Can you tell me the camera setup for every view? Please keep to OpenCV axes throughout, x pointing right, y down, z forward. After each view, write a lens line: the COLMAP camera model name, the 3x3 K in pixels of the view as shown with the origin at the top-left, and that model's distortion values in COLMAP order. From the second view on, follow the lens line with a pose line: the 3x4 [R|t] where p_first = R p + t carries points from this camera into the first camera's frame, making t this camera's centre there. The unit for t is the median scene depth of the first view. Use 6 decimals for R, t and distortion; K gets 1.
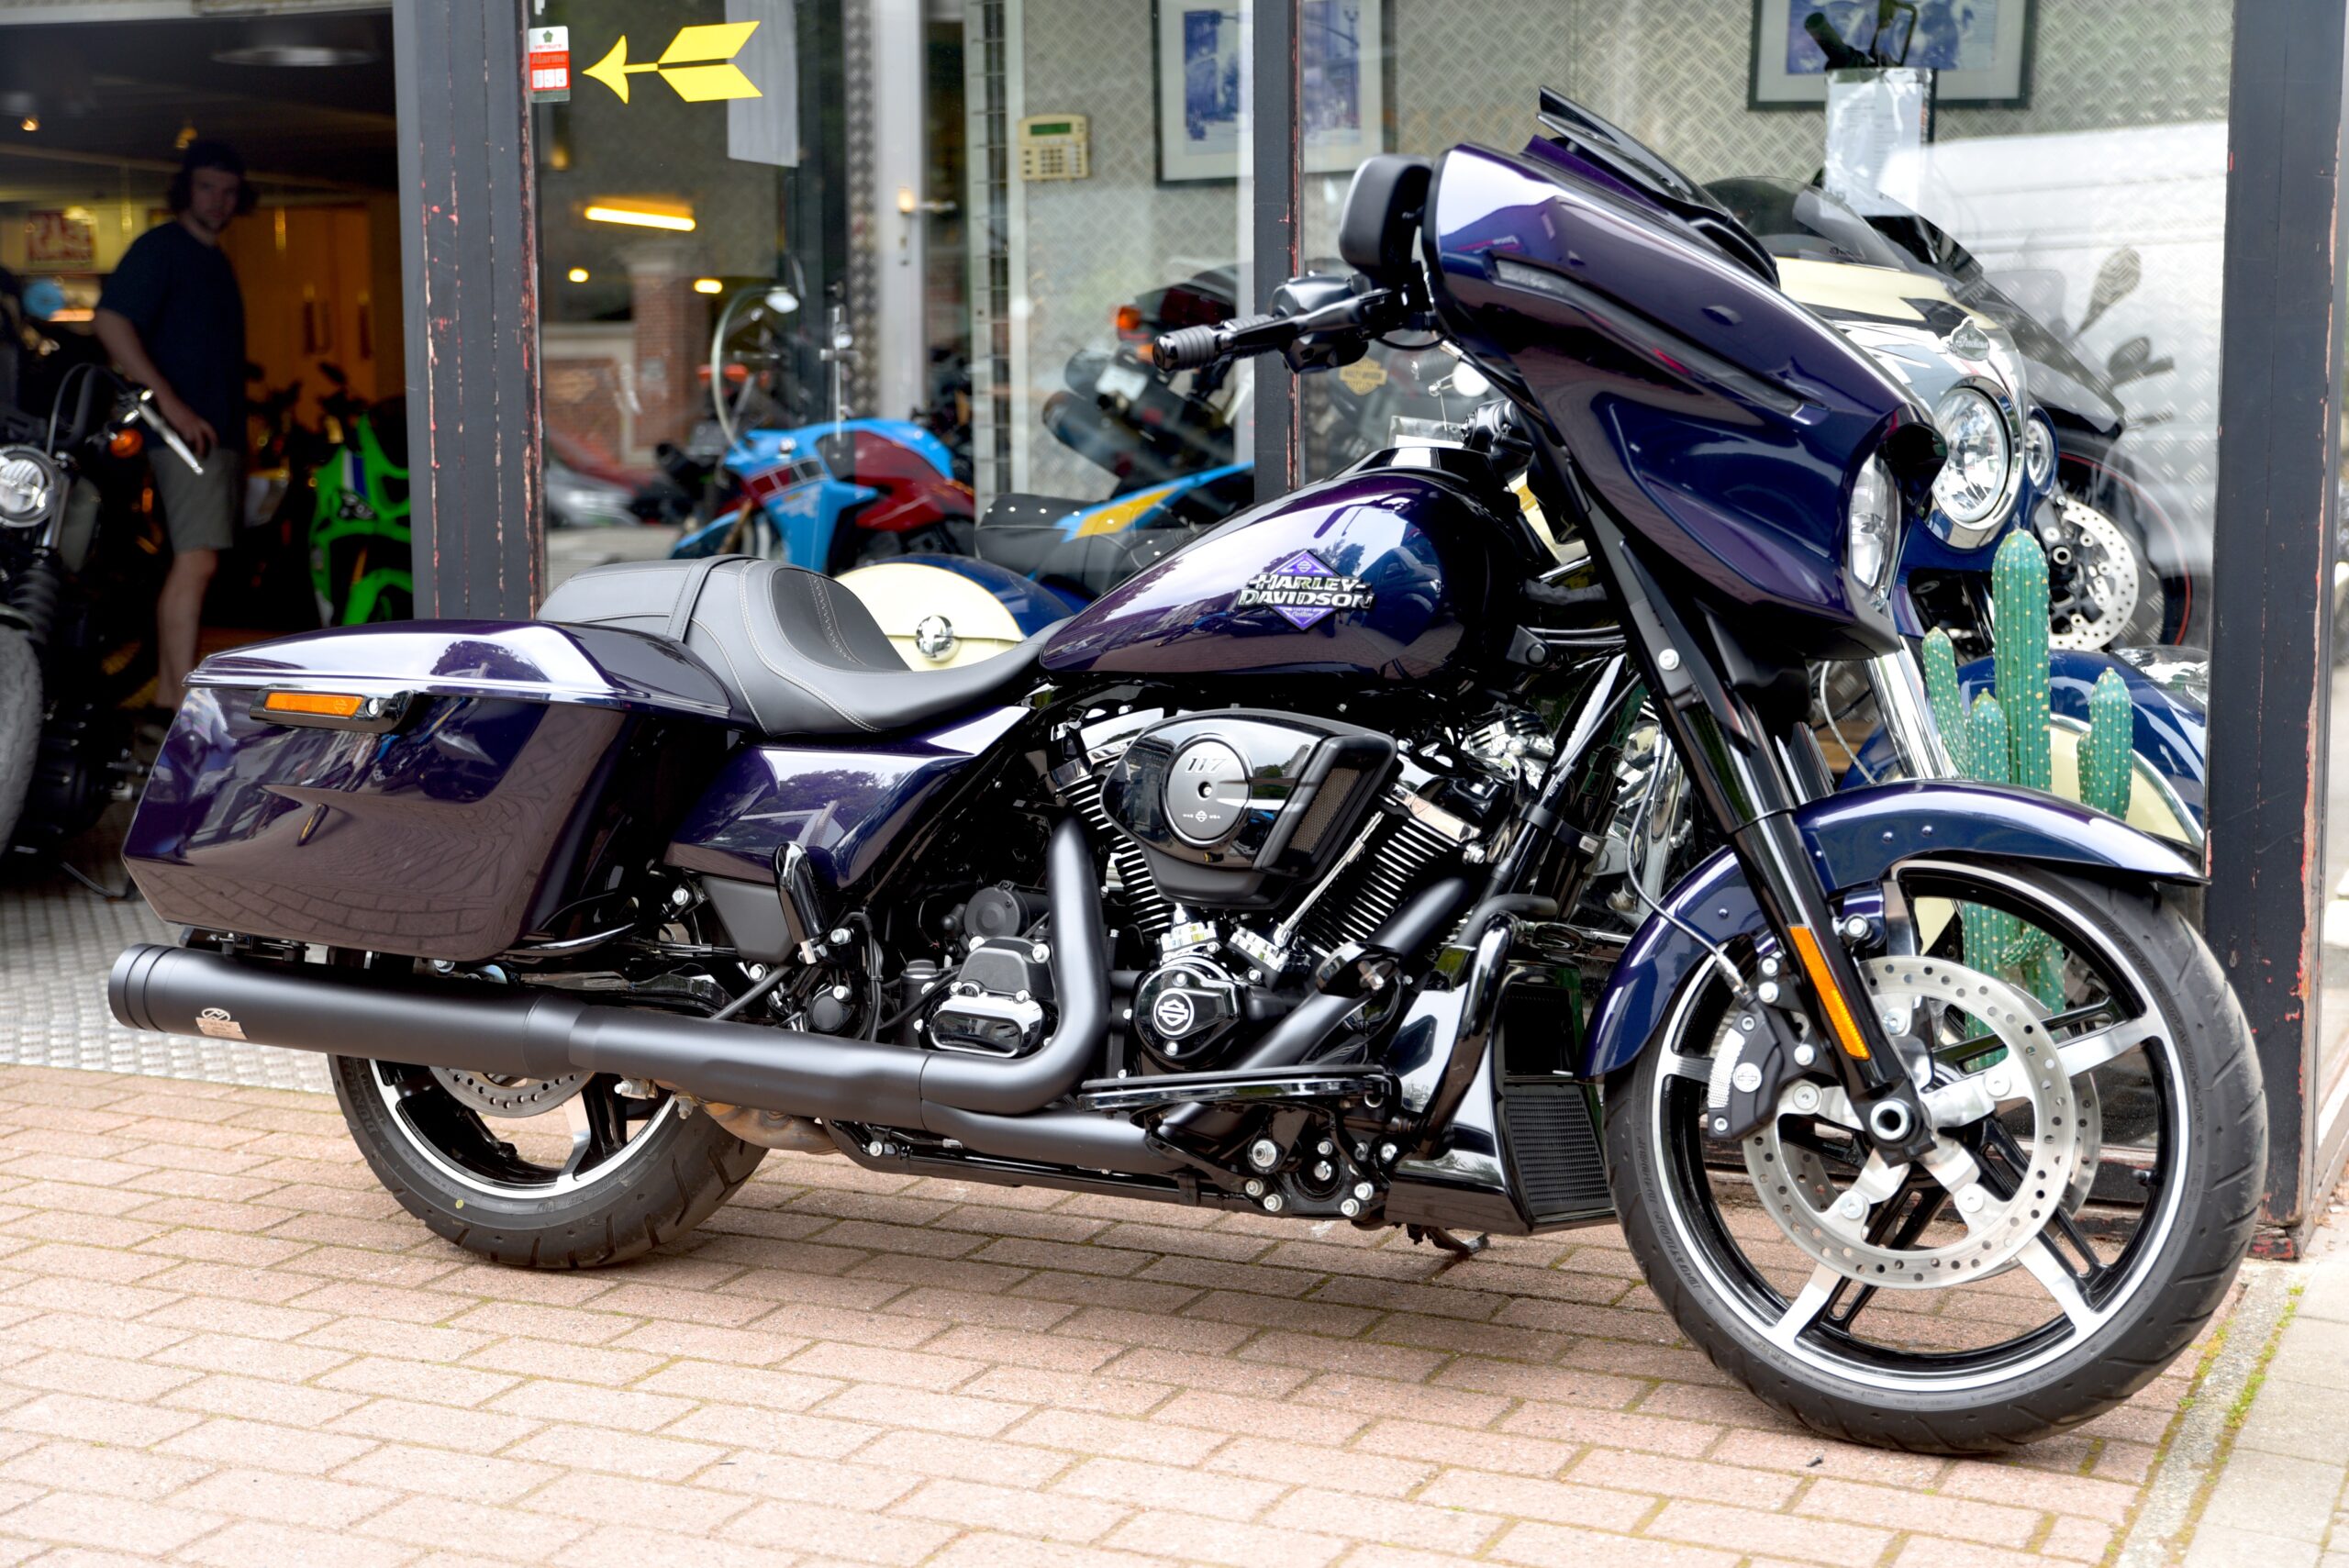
lens RADIAL K [[3174.8, 0, 1174.5], [0, 3174.8, 784.0], [0, 0, 1]] dist [0.074624, -0.050615]
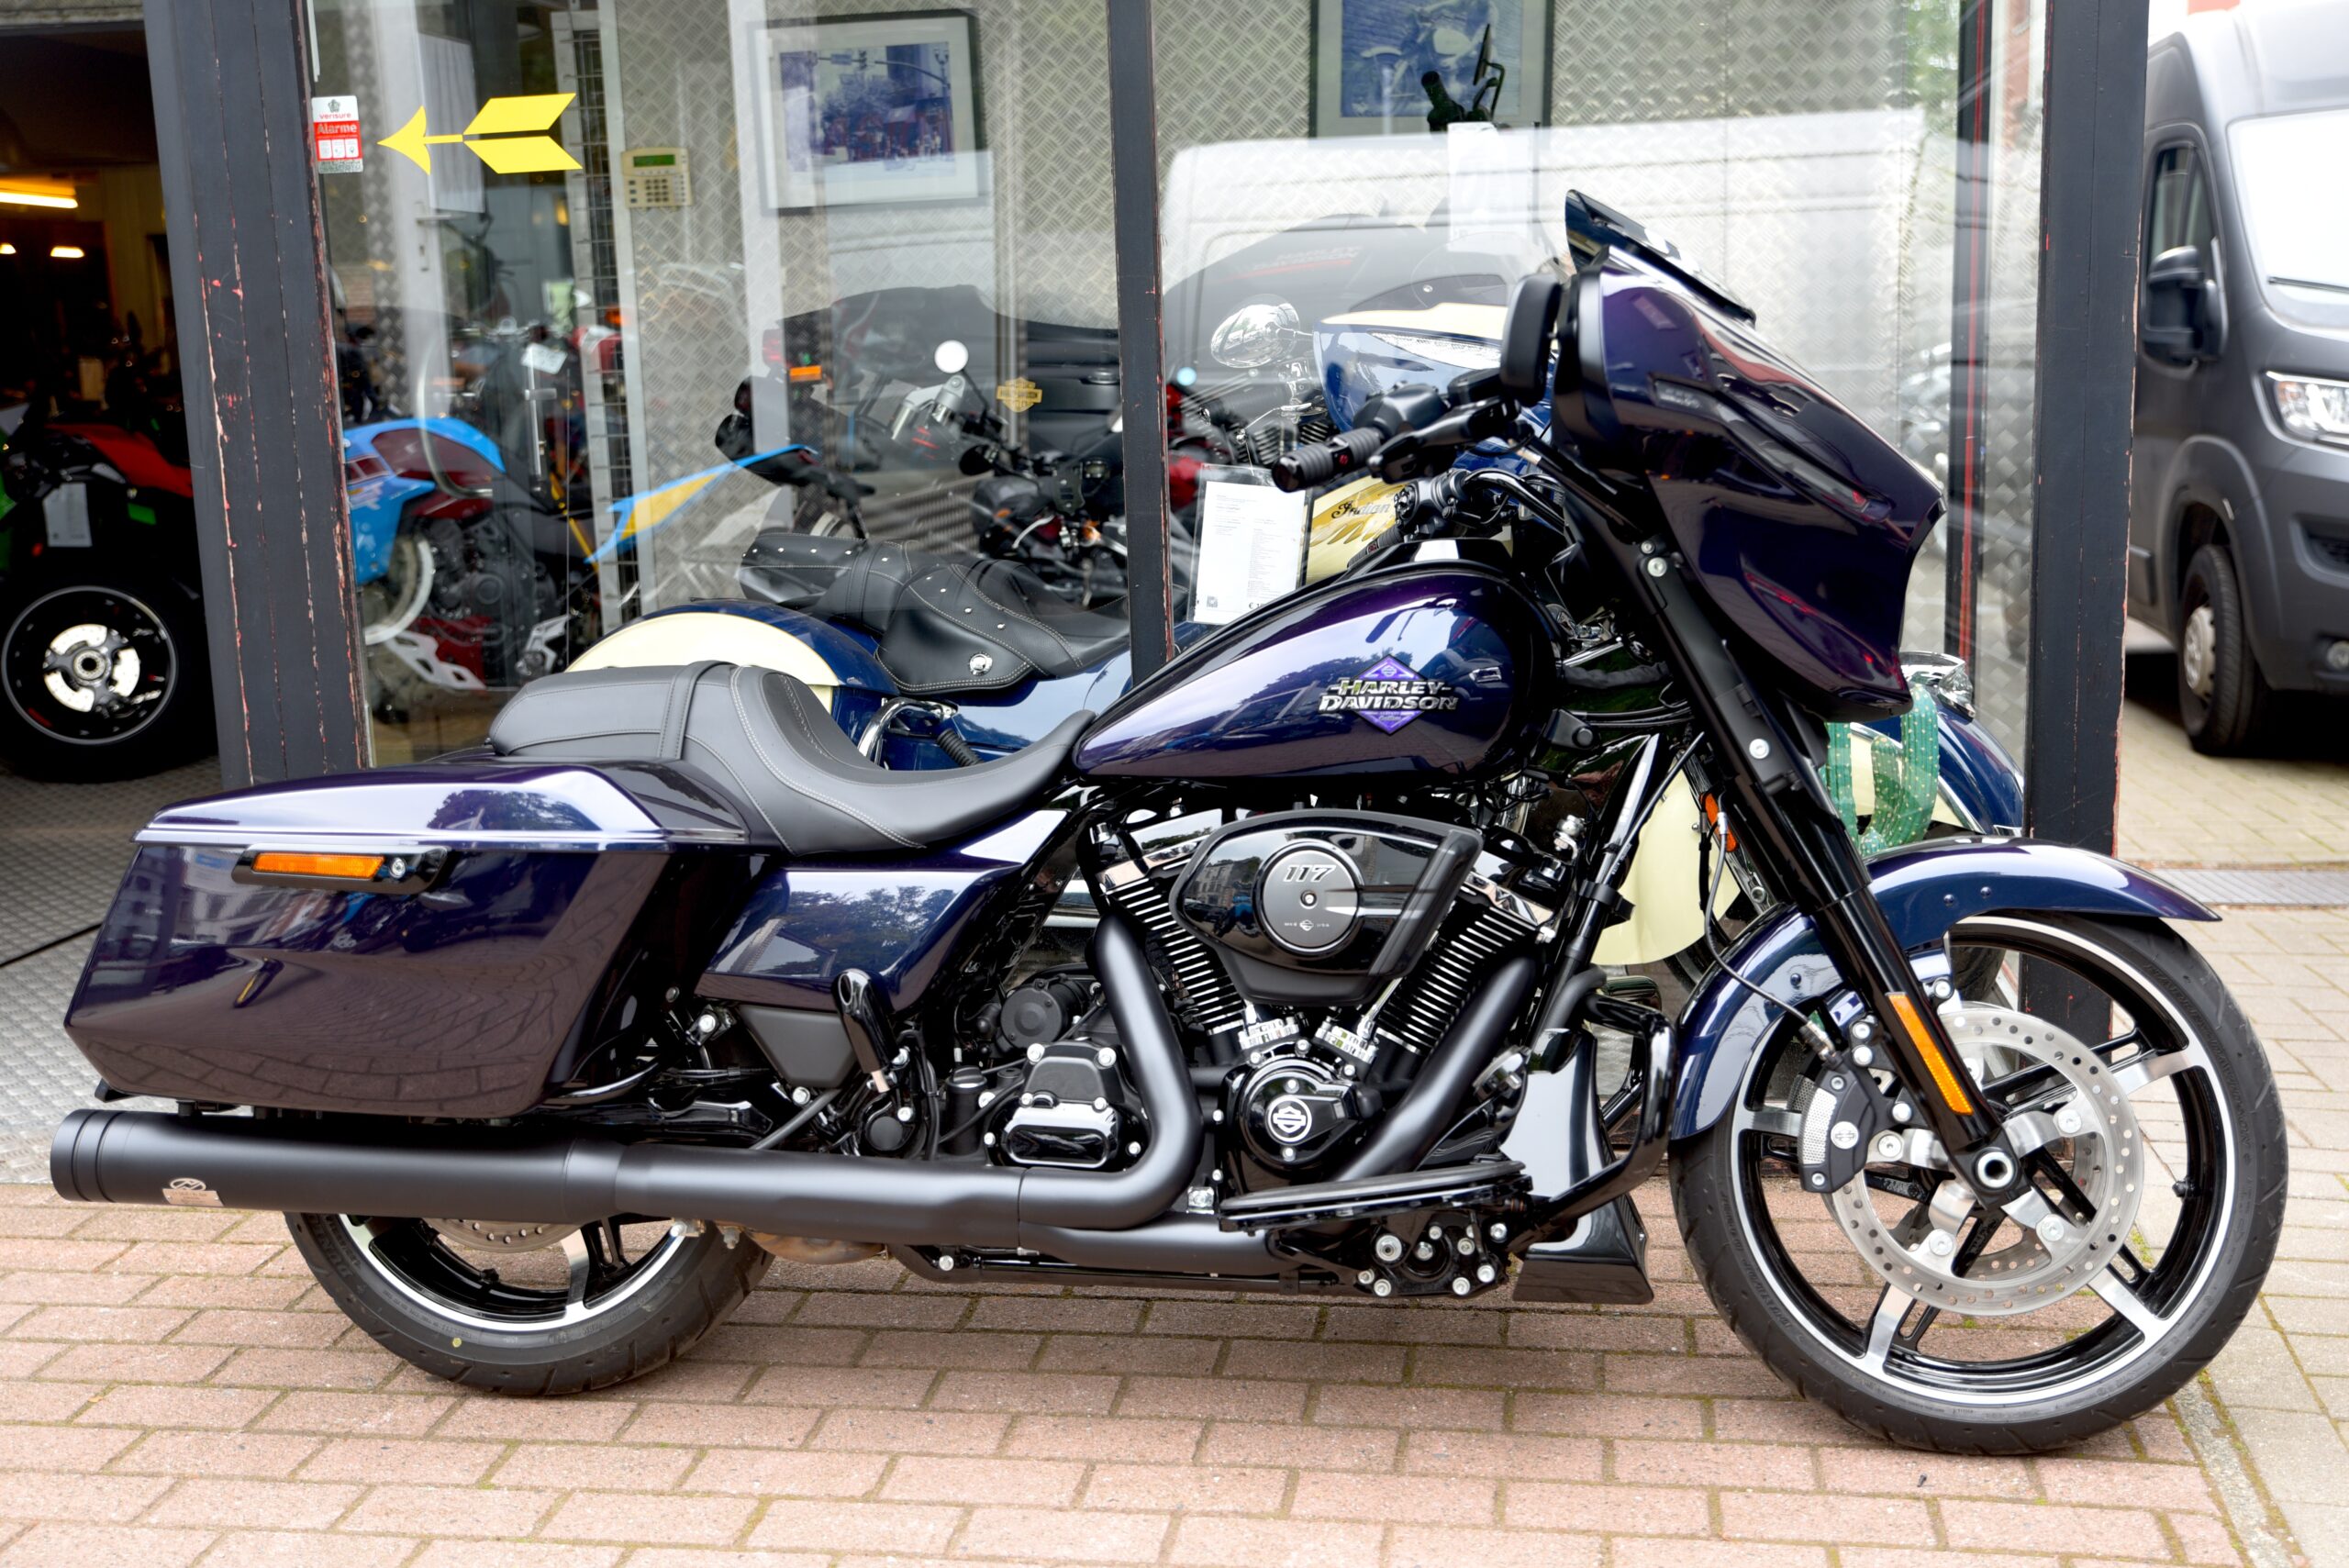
lens RADIAL K [[2548.0, 0, 1174.5], [0, 2548.0, 784.0], [0, 0, 1]] dist [0.009592, 0.057558]
pose [[0.960958, -0.072796, 0.266945, -0.234584], [0.056867, 0.996135, 0.066935, -0.087287], [-0.270786, -0.049141, 0.961385, 0.223827]]
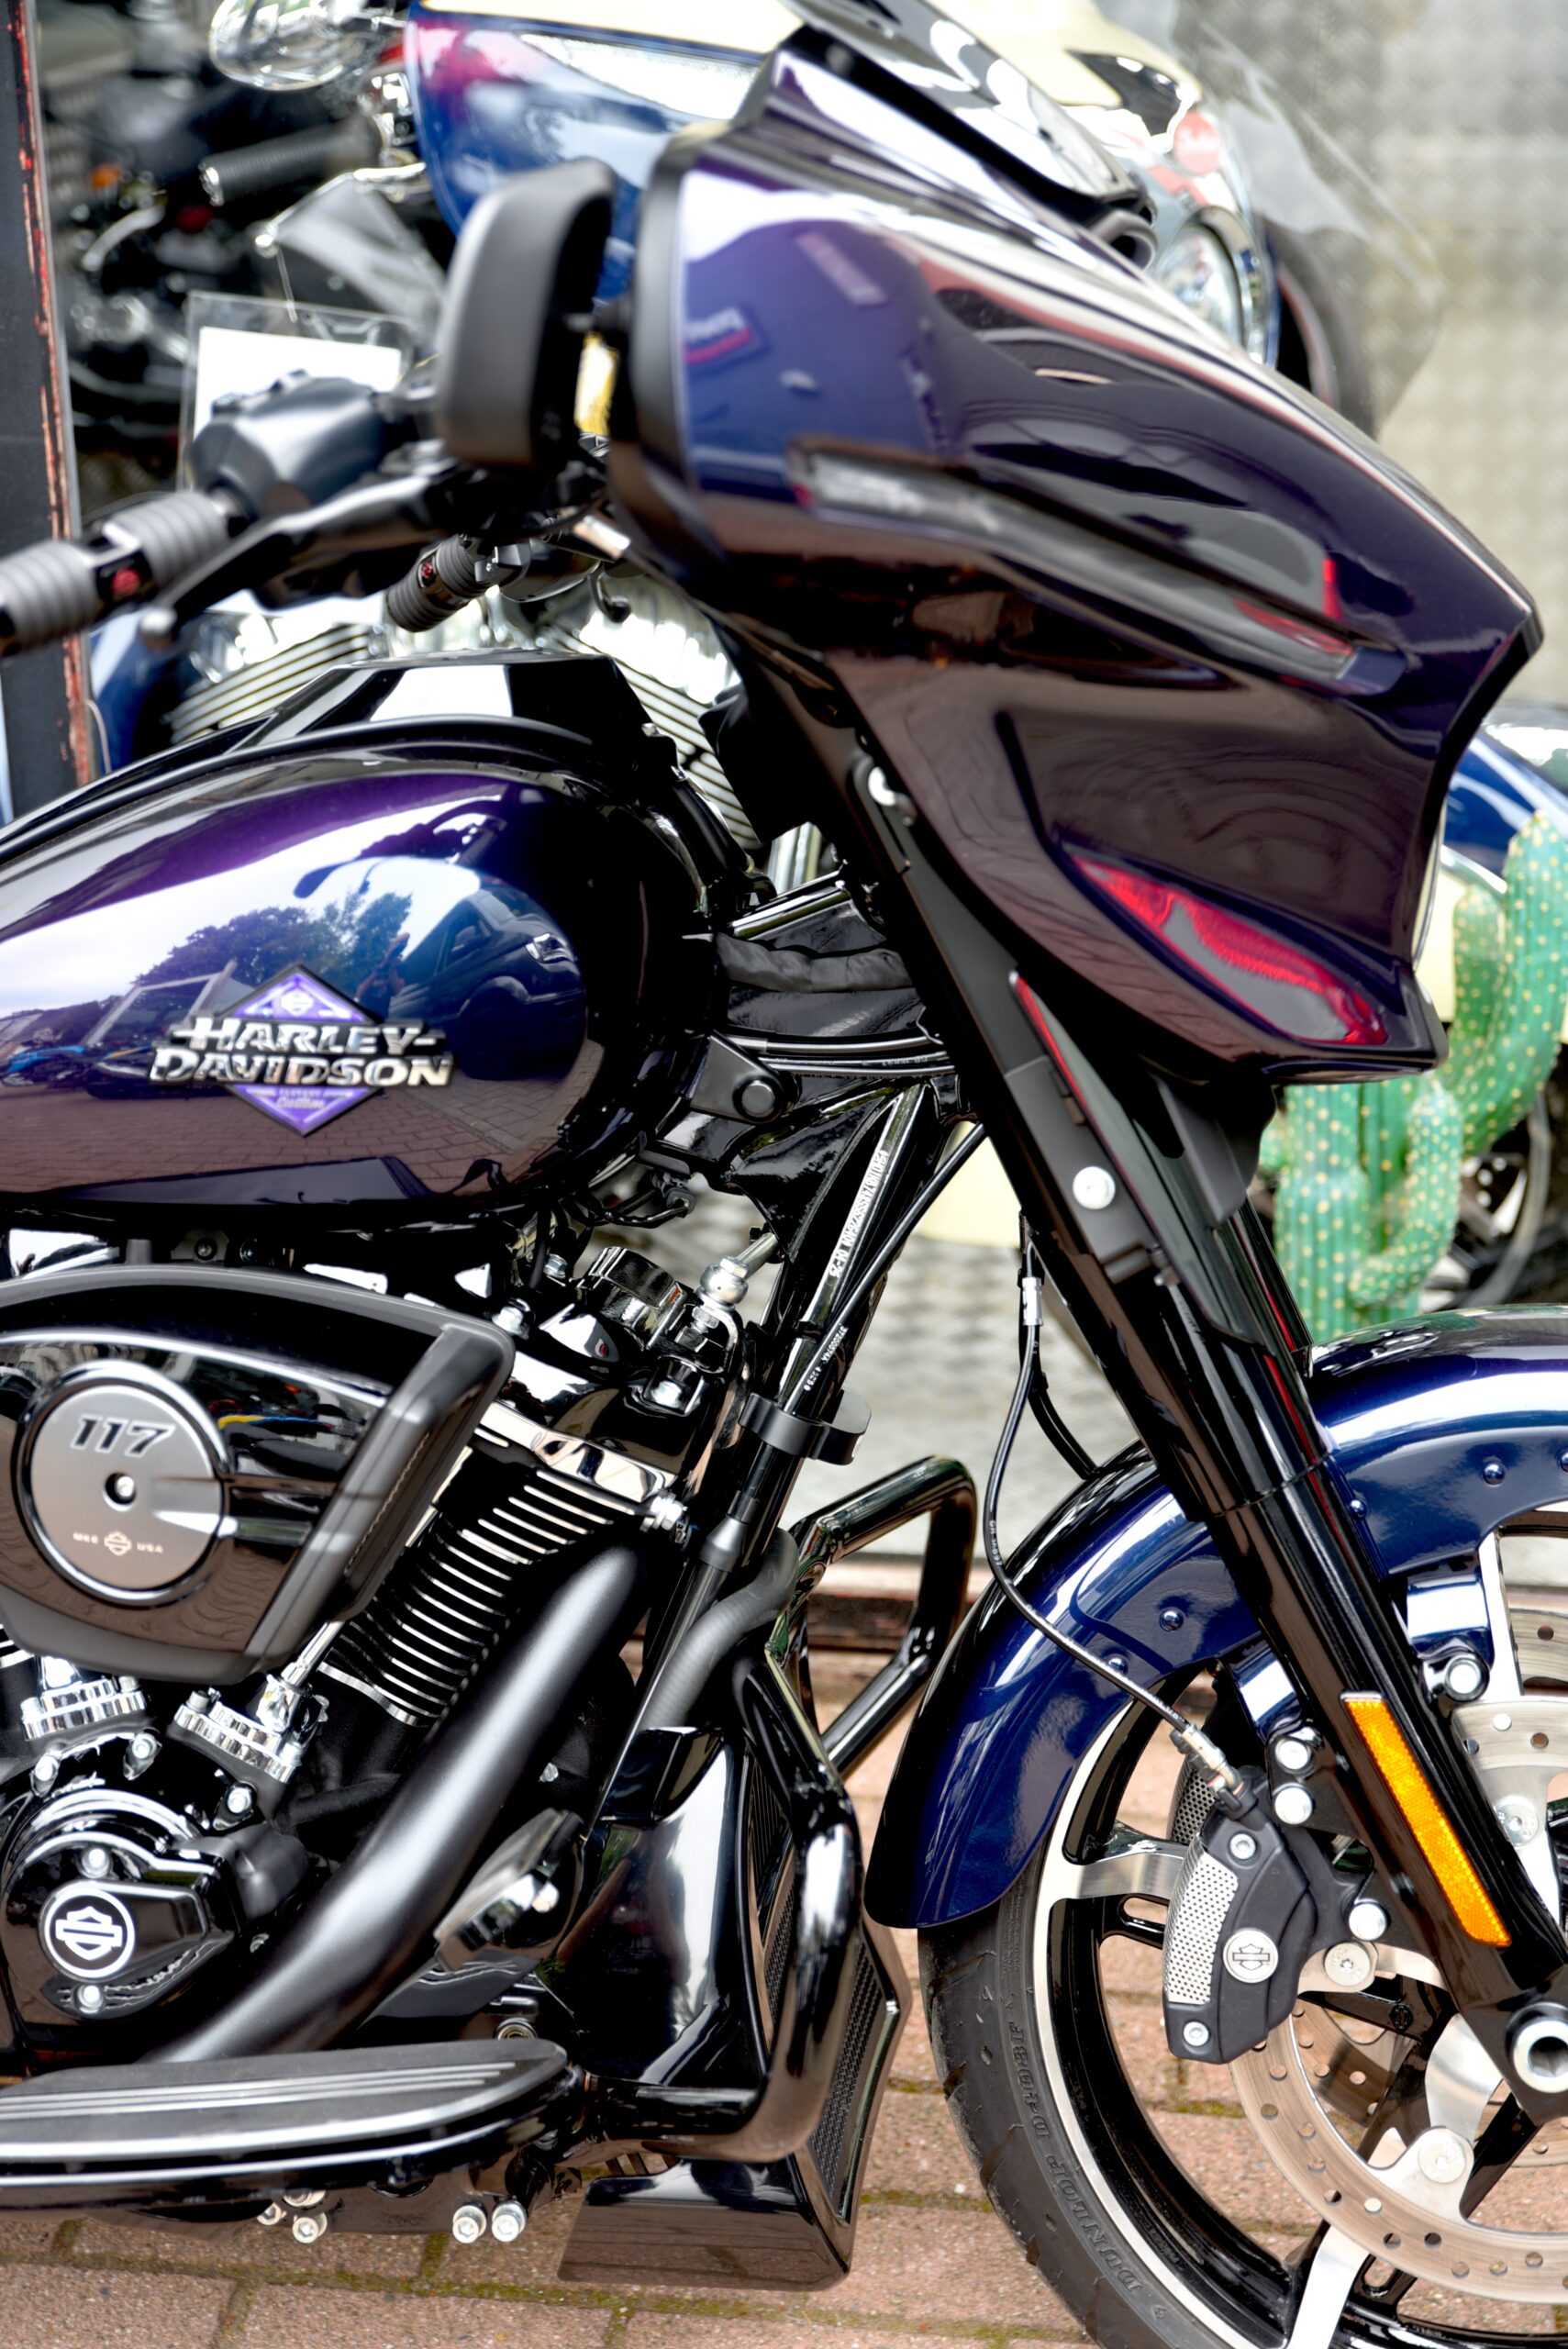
lens RADIAL K [[3732.0, 0, 784.0], [0, 3732.0, 1174.5], [0, 0, 1]] dist [0.098093, 0.036157]
pose [[0.950744, -0.111542, 0.289213, -0.049979], [0.034842, 0.965556, 0.257852, -0.174640], [-0.308012, -0.235075, 0.921883, 0.449770]]
